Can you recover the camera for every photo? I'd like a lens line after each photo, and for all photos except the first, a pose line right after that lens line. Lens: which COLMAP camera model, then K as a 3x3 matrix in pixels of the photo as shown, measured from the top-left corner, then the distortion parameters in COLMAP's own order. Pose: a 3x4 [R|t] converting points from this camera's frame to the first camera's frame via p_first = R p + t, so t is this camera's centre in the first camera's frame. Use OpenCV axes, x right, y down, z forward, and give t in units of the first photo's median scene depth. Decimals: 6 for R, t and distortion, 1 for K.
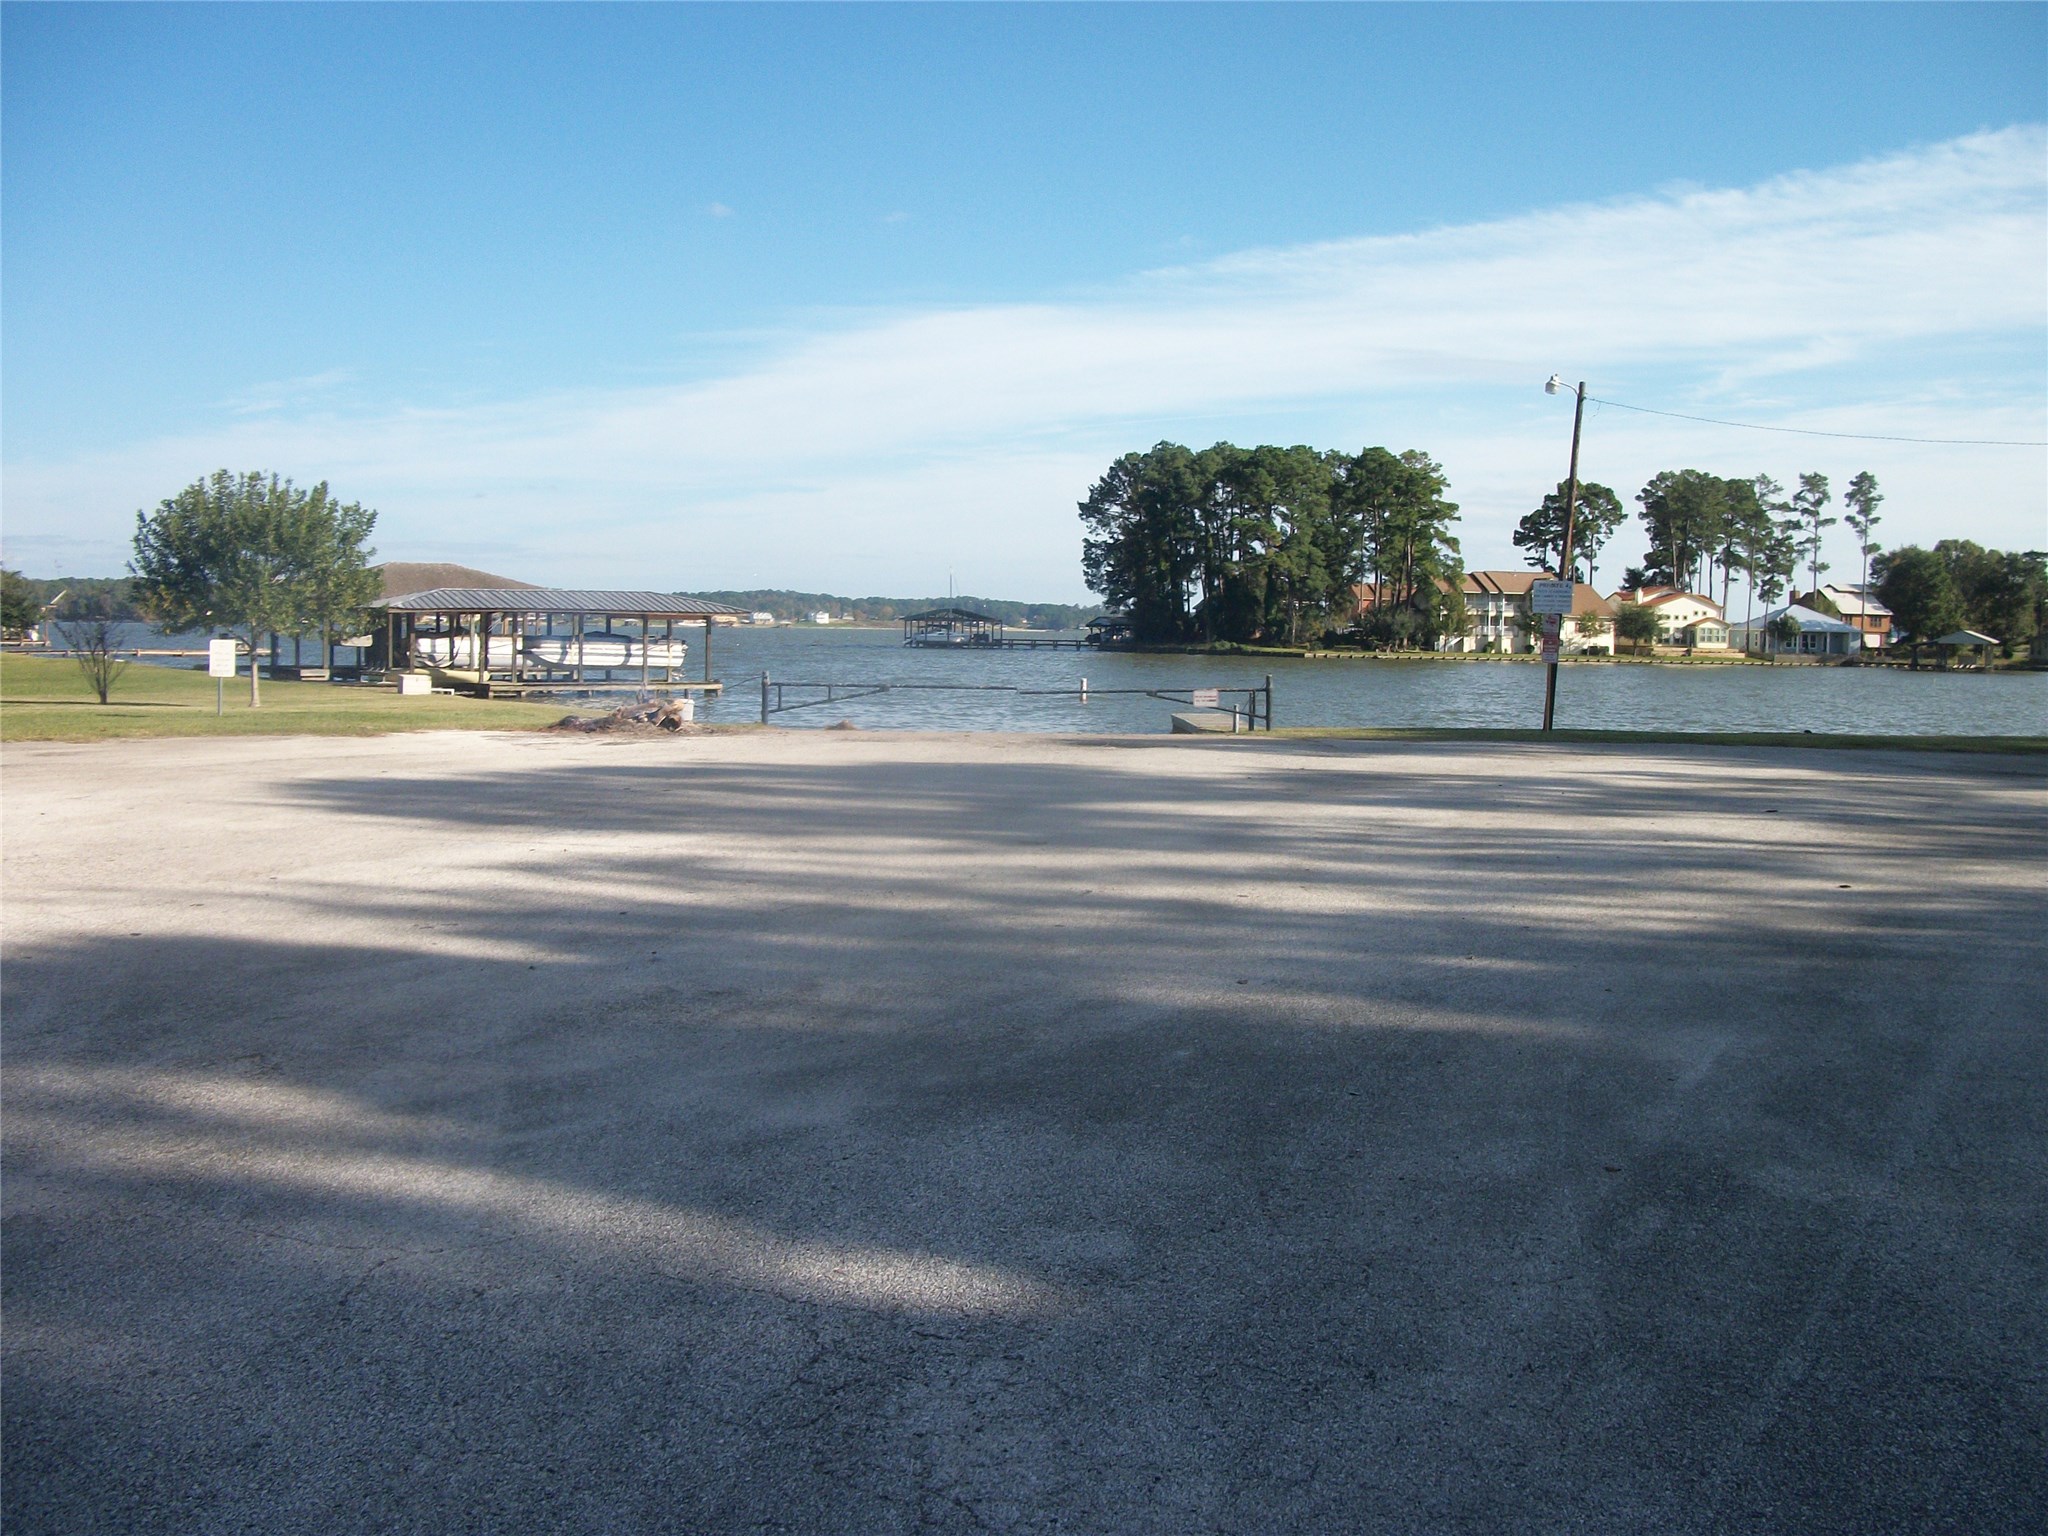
lens RADIAL K [[2143.2, 0, 1030.3], [0, 2143.2, 767.7], [0, 0, 1]] dist [-0.030789, 0.000000]
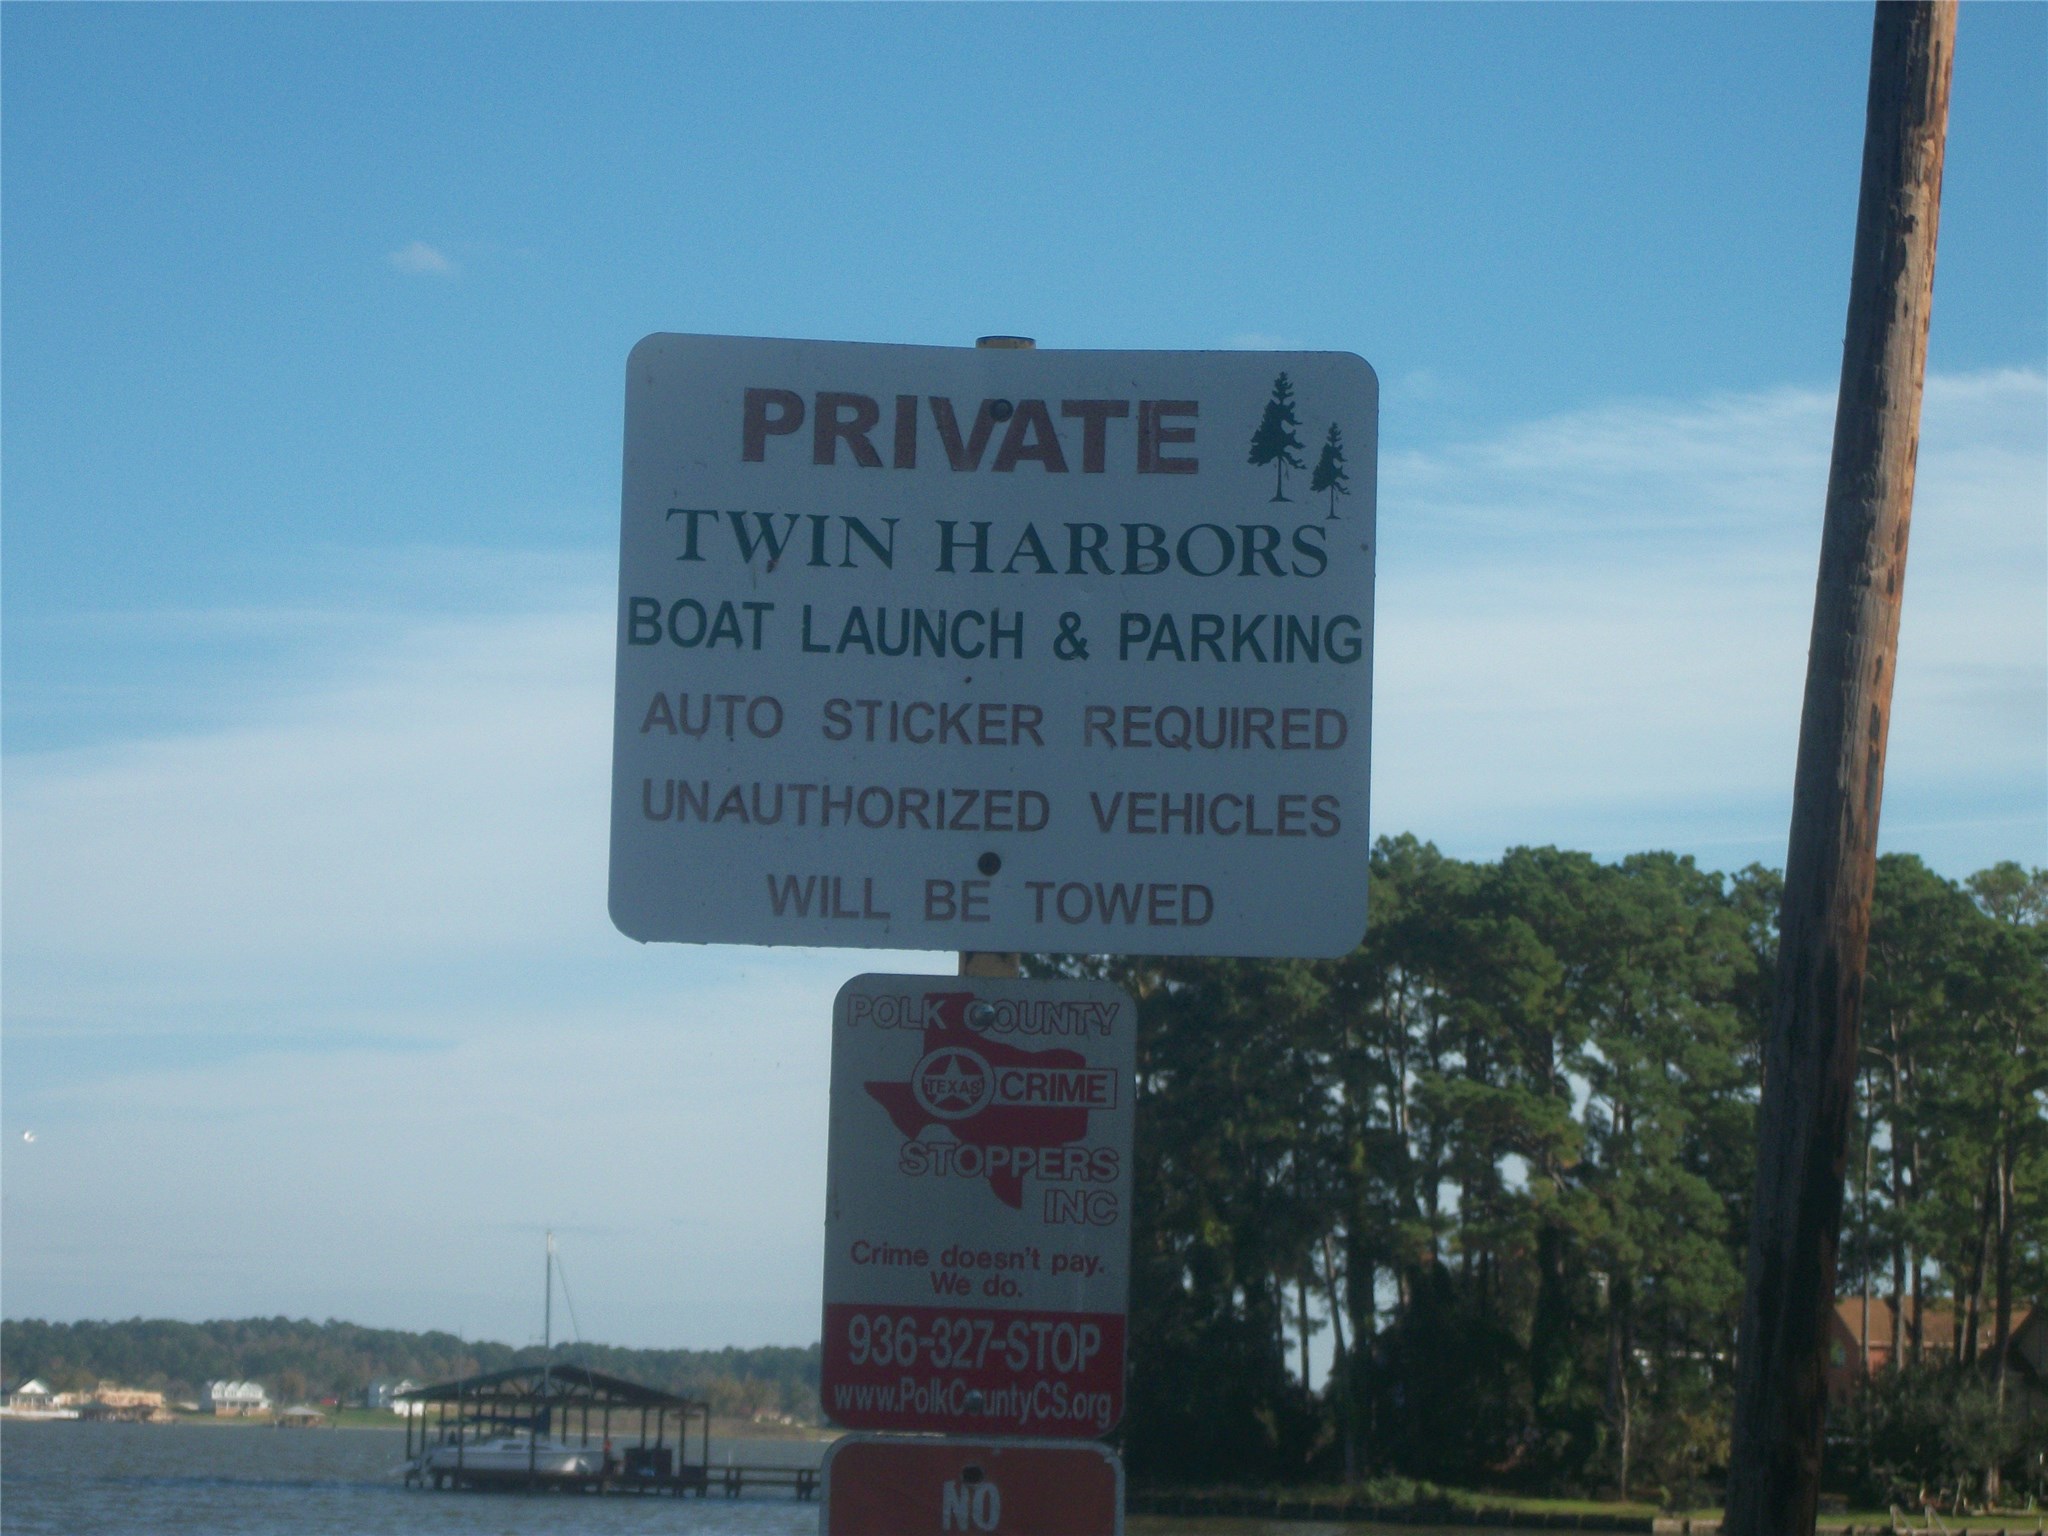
lens RADIAL K [[5748.1, 0, 1022.8], [0, 5748.1, 769.3], [0, 0, 1]] dist [-0.134376, 0.000000]
pose [[0.999963, 0.007602, -0.004133, 0.037950], [-0.008220, 0.983754, -0.179336, -0.011091], [0.002702, 0.179363, 0.983779, 0.172552]]
